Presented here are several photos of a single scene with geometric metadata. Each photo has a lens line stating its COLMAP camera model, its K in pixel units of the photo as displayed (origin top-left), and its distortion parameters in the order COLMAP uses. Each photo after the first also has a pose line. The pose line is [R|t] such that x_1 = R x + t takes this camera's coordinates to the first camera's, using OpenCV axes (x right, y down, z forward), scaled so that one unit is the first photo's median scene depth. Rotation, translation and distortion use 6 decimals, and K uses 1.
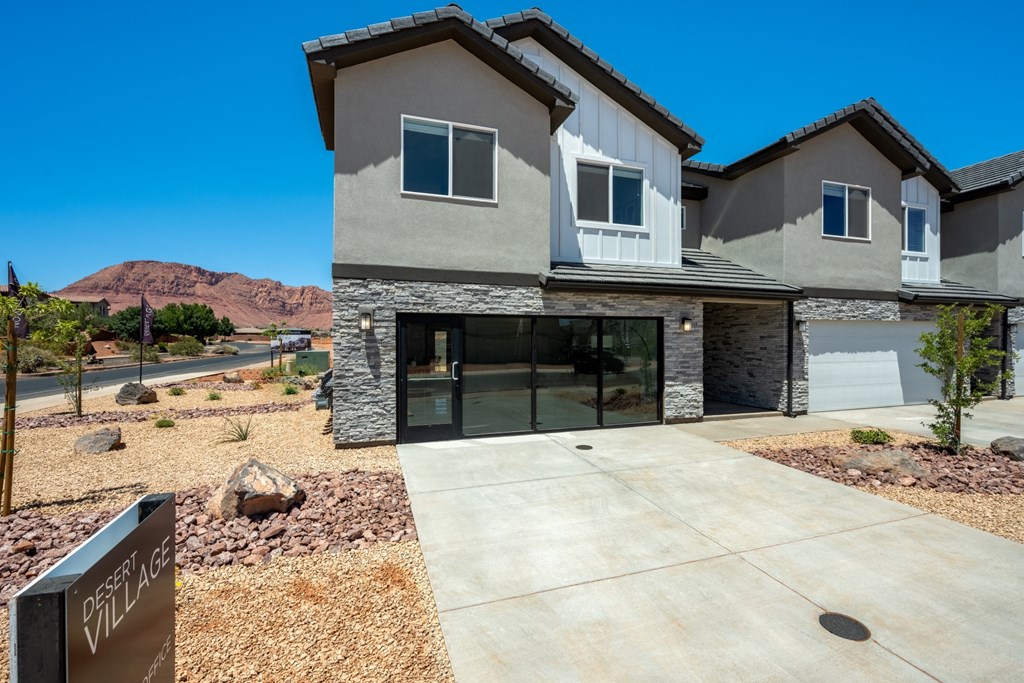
lens RADIAL K [[450.6, 0, 527.6], [0, 450.6, 343.7], [0, 0, 1]] dist [0.000051, -0.000154]
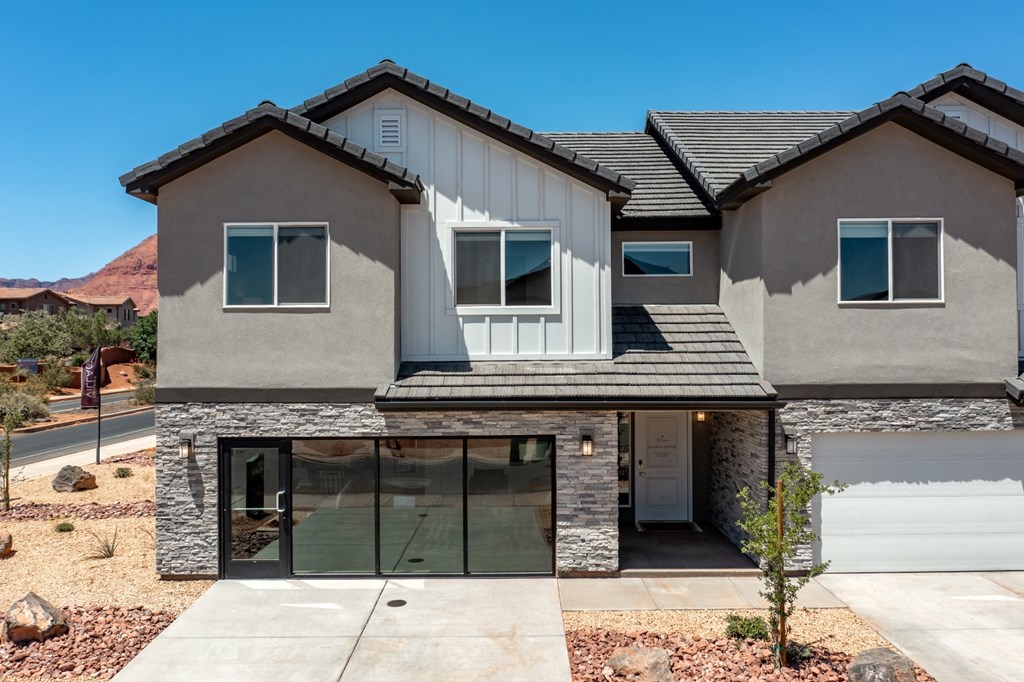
lens RADIAL K [[834.5, 0, 512.0], [0, 834.5, 341.0], [0, 0, 1]] dist [-0.019203, -0.006834]
pose [[0.941918, -0.008066, -0.335747, 0.750388], [0.006018, 0.999956, -0.007140, -0.220580], [0.335790, 0.004705, 0.941925, -0.360469]]
